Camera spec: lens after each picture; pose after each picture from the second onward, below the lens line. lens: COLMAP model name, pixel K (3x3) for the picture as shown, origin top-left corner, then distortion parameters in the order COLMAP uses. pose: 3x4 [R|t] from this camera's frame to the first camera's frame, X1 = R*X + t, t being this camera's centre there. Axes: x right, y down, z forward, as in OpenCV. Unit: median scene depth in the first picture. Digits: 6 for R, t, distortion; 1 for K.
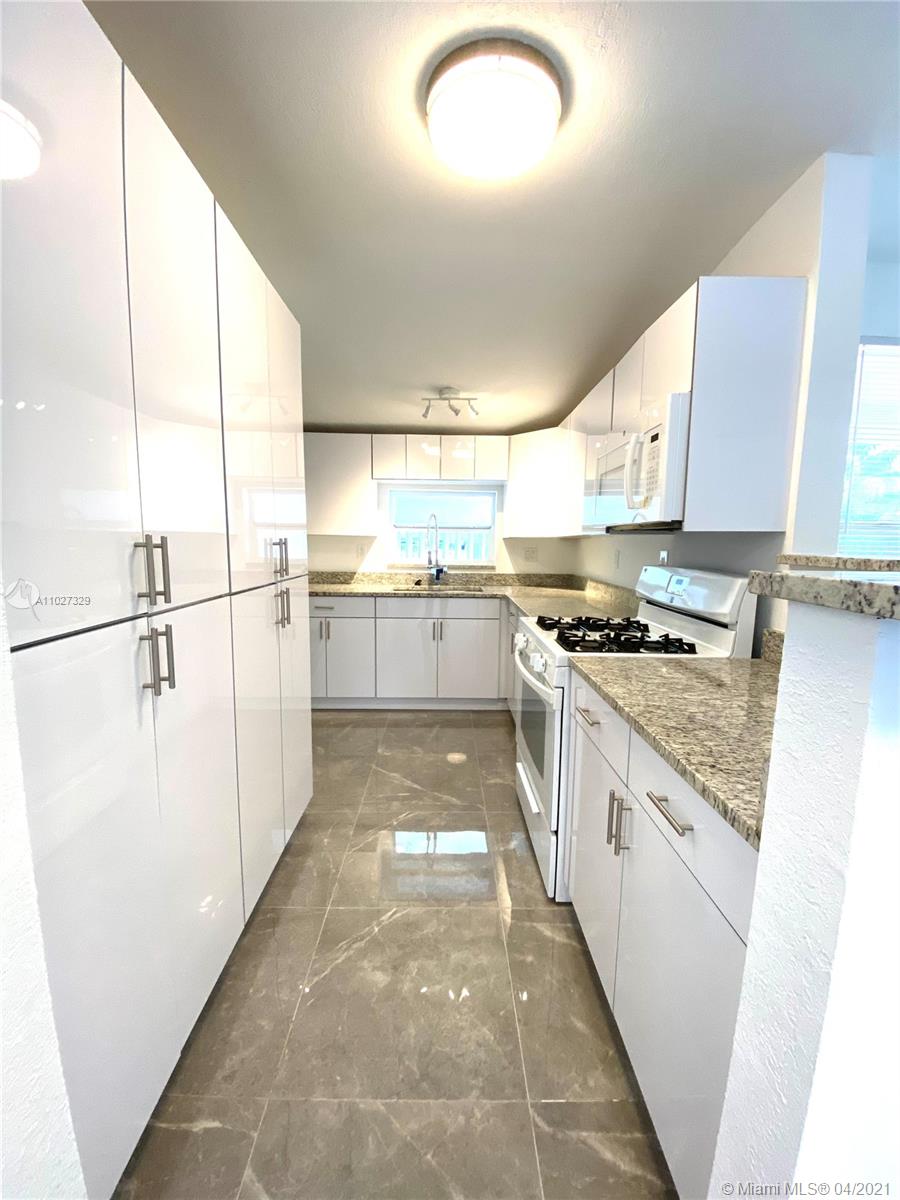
lens RADIAL K [[483.1, 0, 449.9], [0, 483.1, 598.0], [0, 0, 1]] dist [0.000254, 0.000004]
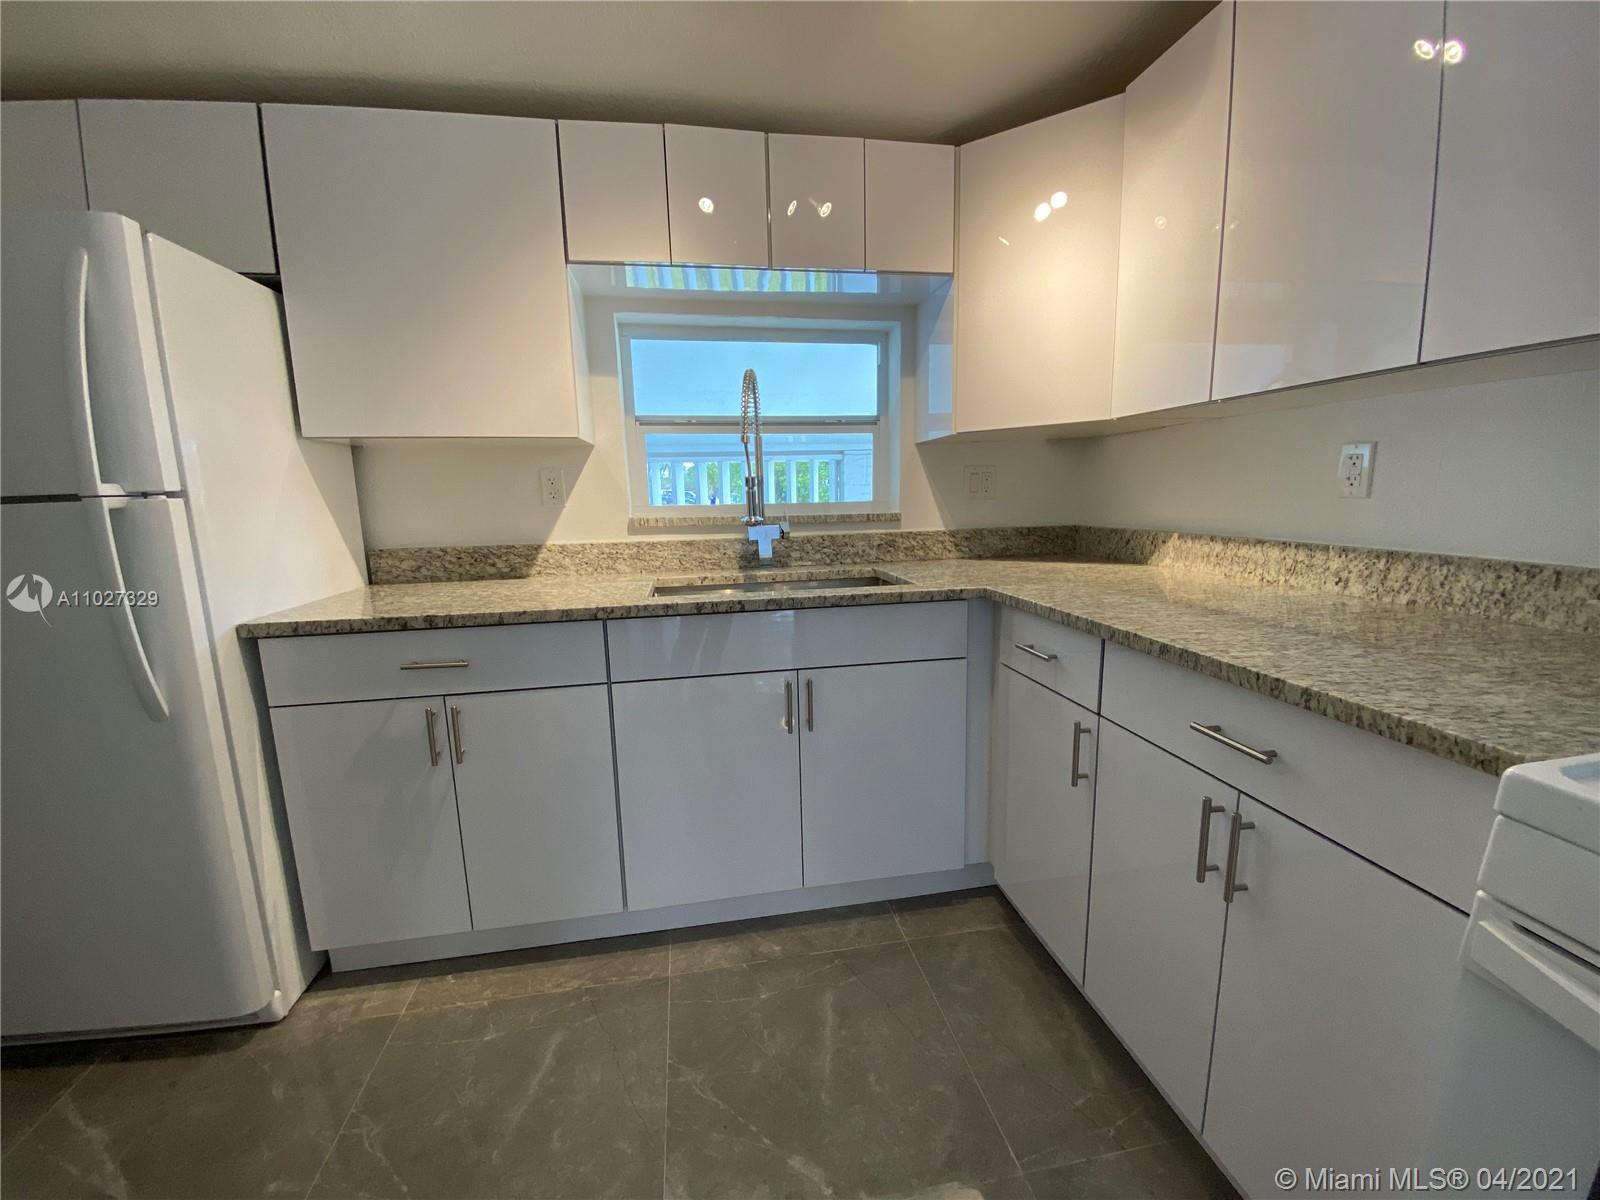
lens RADIAL K [[644.1, 0, 801.9], [0, 644.1, 599.2], [0, 0, 1]] dist [0.000254, 0.000004]
pose [[0.984171, -0.062917, 0.165677, -0.083128], [0.055677, 0.997295, 0.047989, -0.025354], [-0.168249, -0.038005, 0.985012, 0.484348]]
